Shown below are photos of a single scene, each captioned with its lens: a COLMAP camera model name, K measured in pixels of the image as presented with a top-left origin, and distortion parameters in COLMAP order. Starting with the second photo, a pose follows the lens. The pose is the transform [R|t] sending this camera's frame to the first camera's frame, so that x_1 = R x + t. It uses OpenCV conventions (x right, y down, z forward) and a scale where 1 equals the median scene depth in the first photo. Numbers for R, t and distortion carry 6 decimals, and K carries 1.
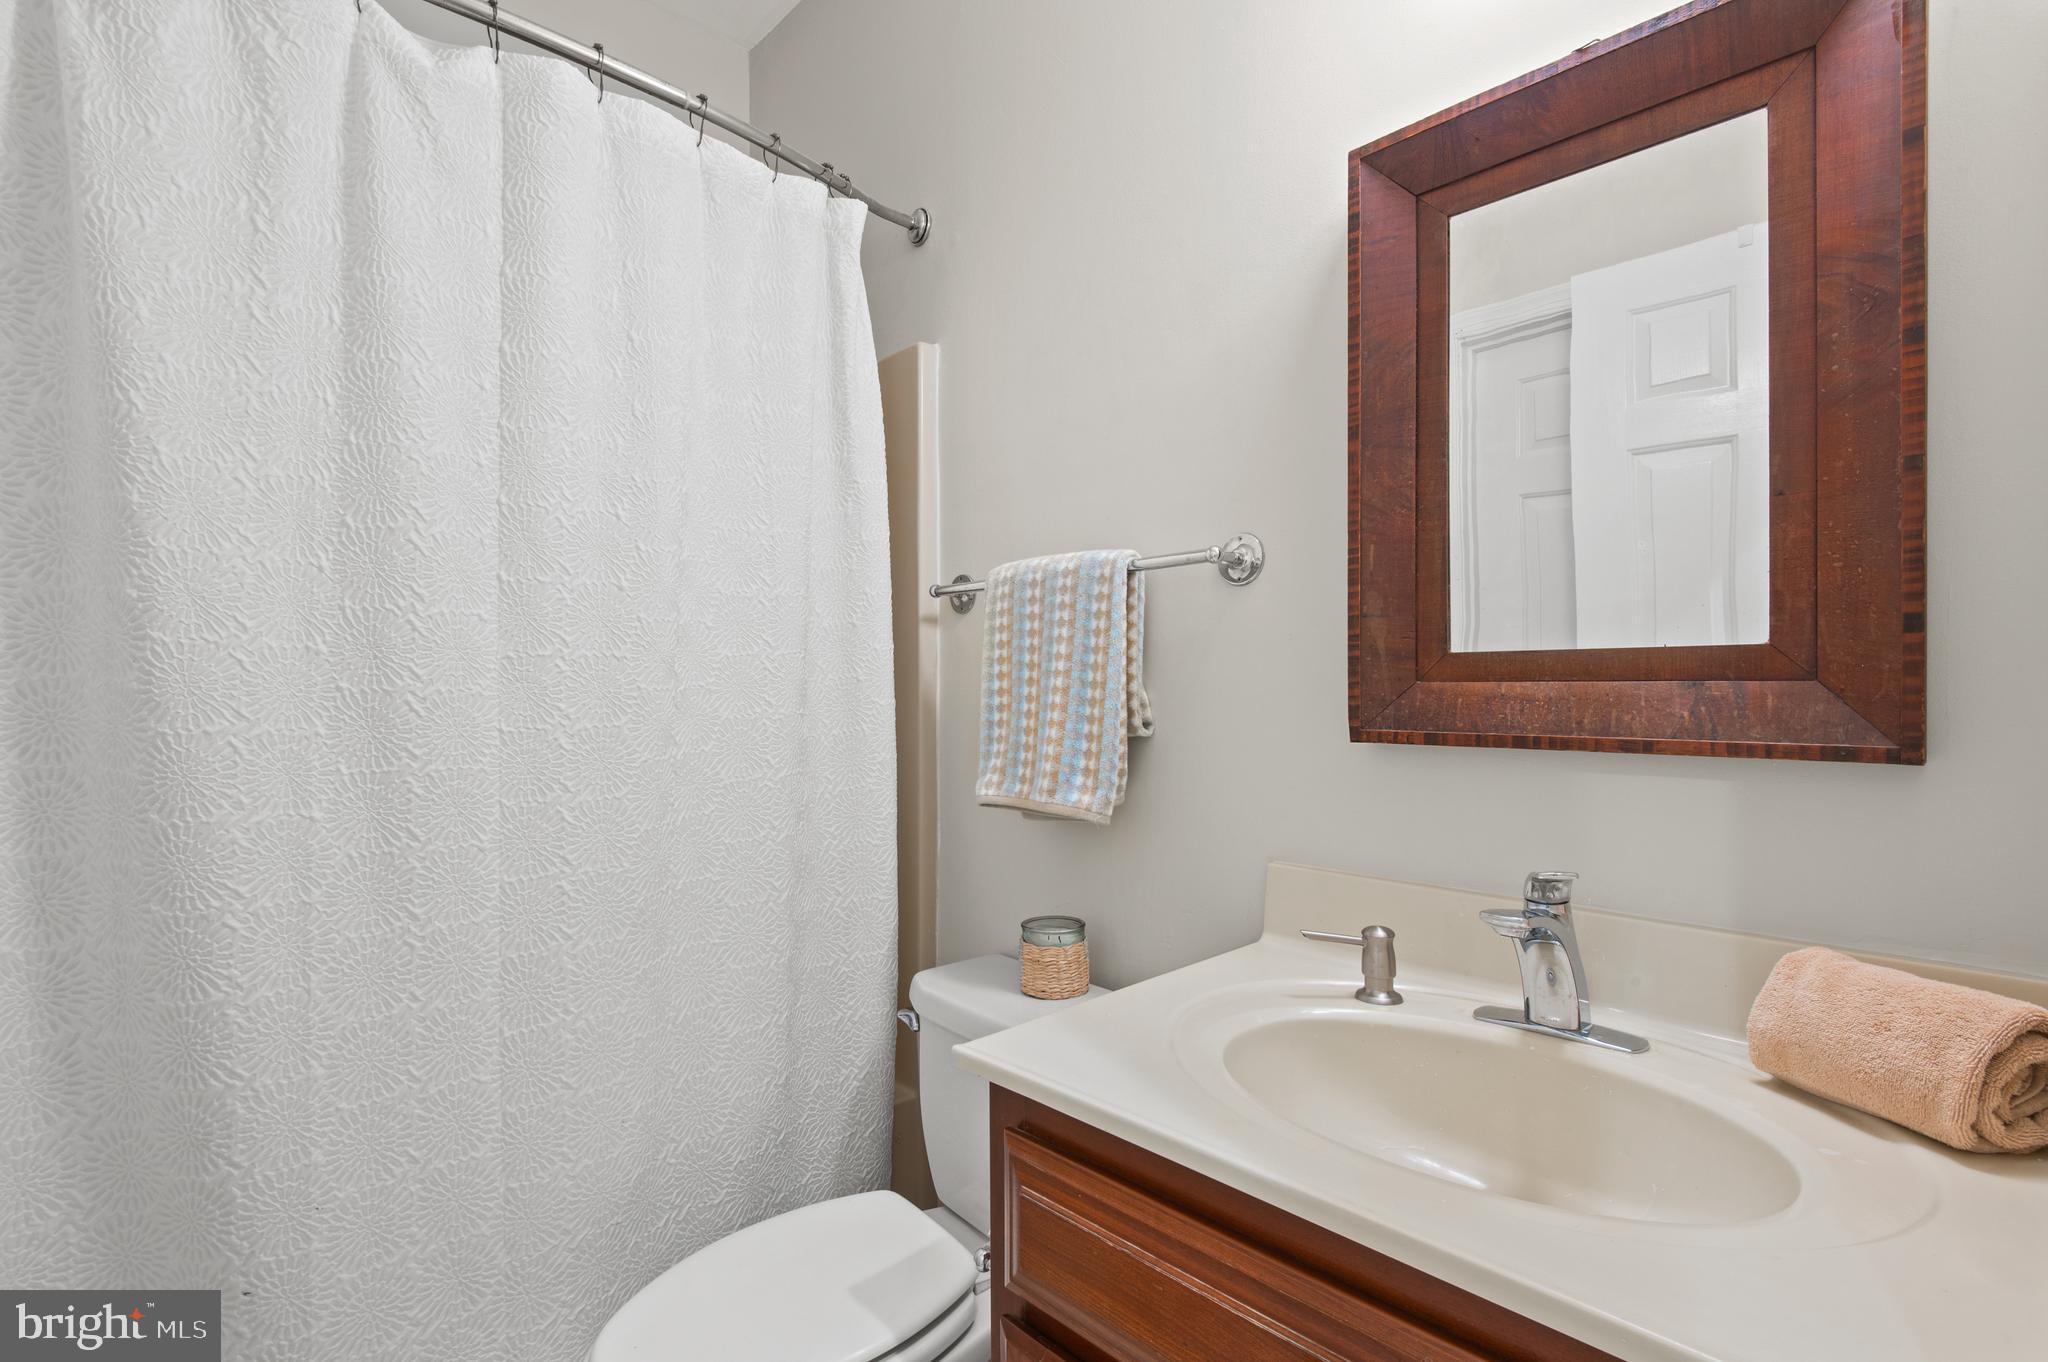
lens RADIAL K [[940.4, 0, 1023.8], [0, 940.4, 681.3], [0, 0, 1]] dist [0.002018, -0.000240]
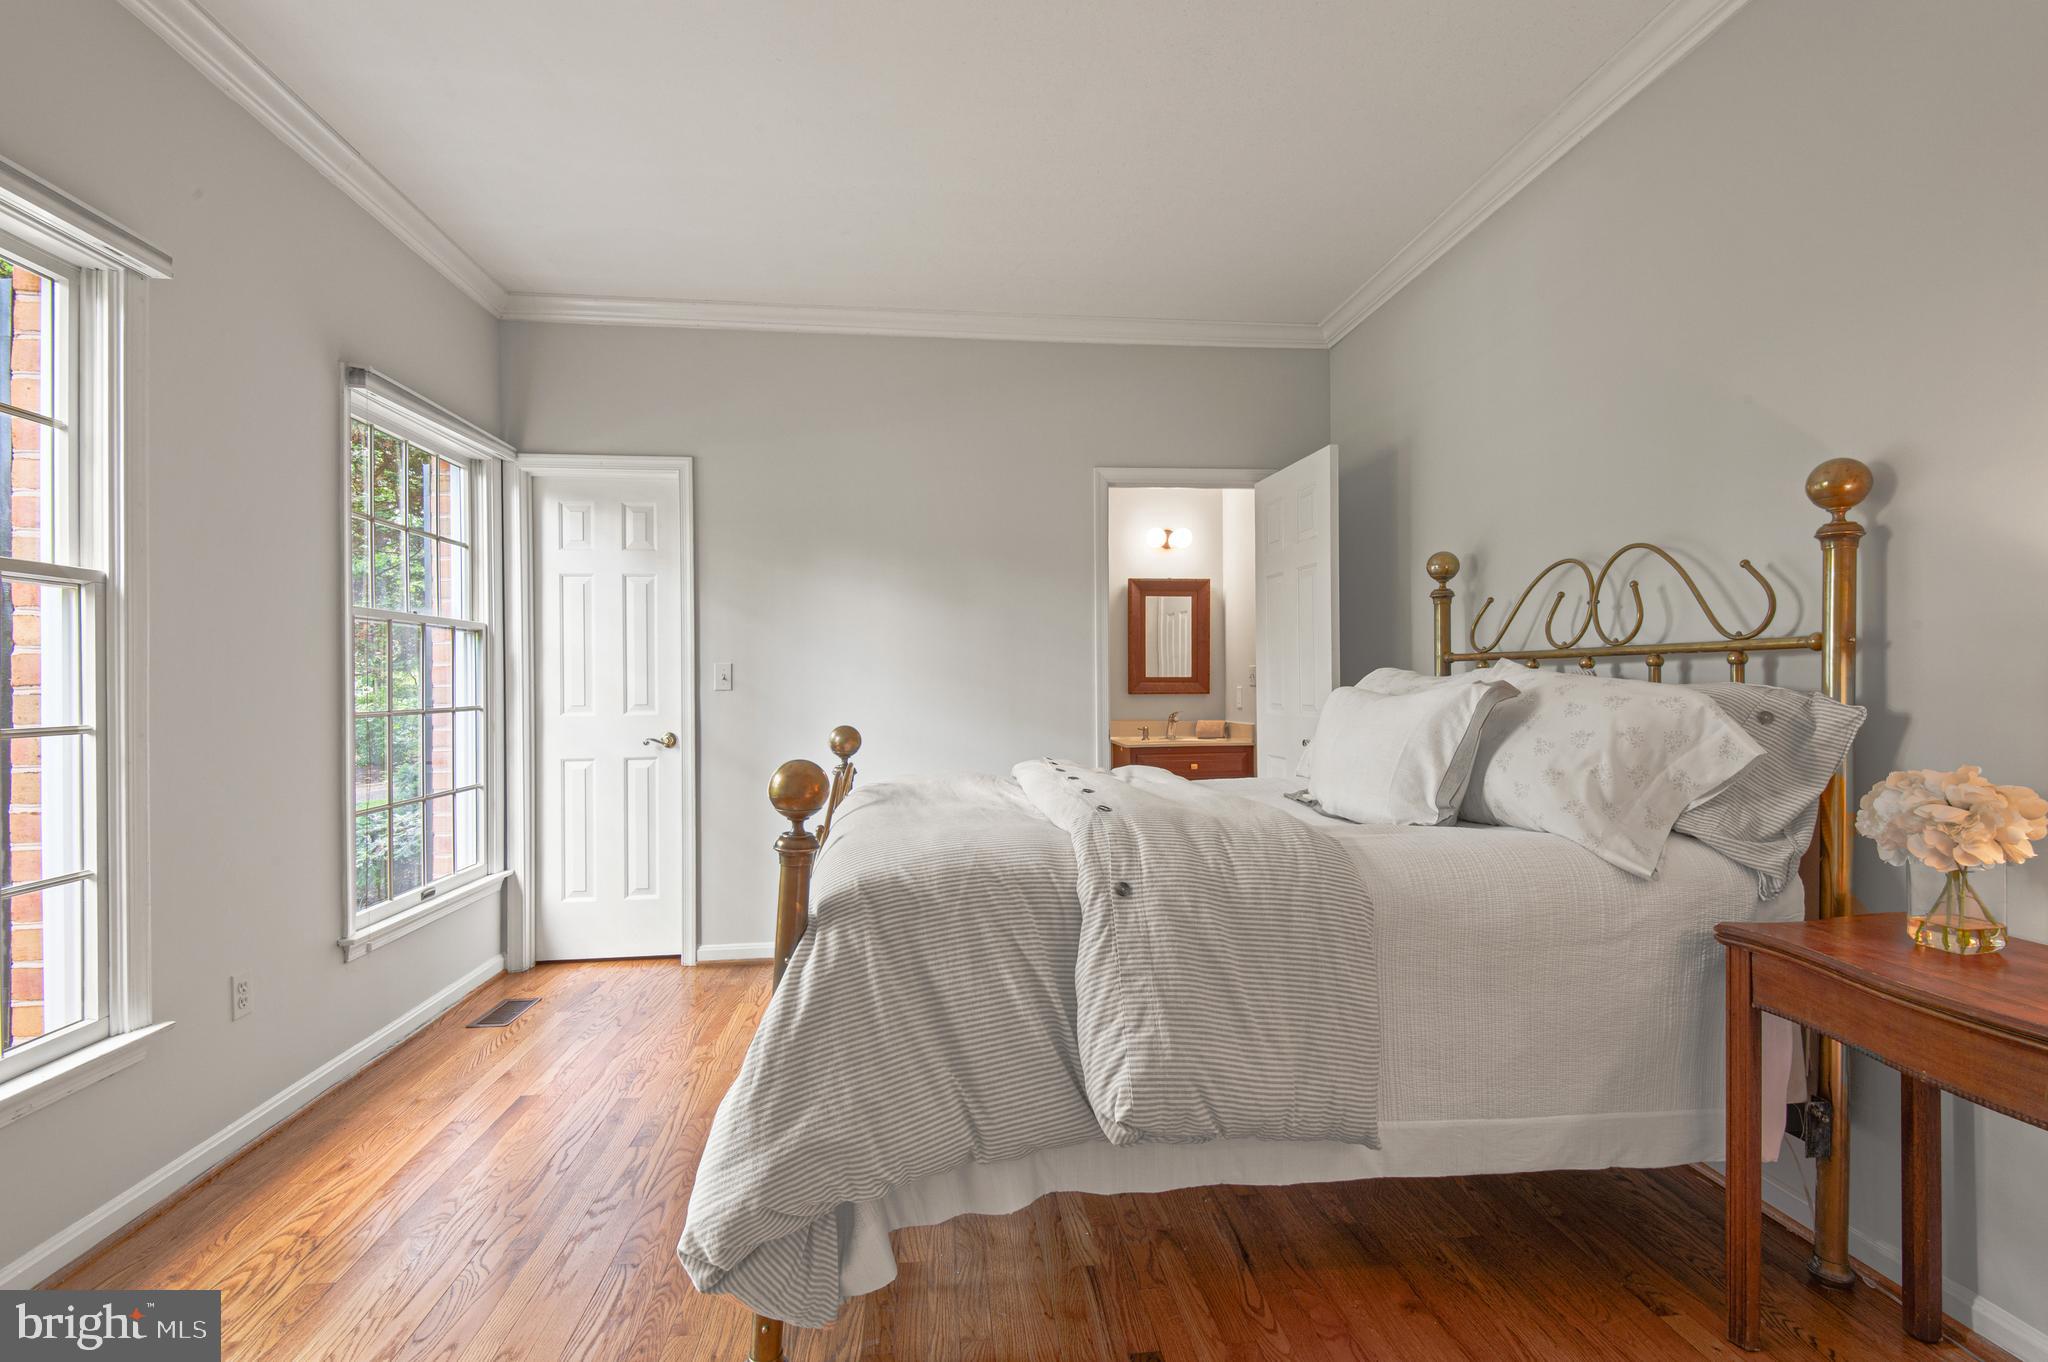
lens RADIAL K [[940.4, 0, 1023.8], [0, 940.4, 684.9], [0, 0, 1]] dist [0.002018, -0.000240]
pose [[0.622946, 0.002144, 0.782262, -4.251693], [-0.003148, 0.999995, -0.000233, 0.015016], [-0.782258, -0.002317, 0.622950, -1.830063]]
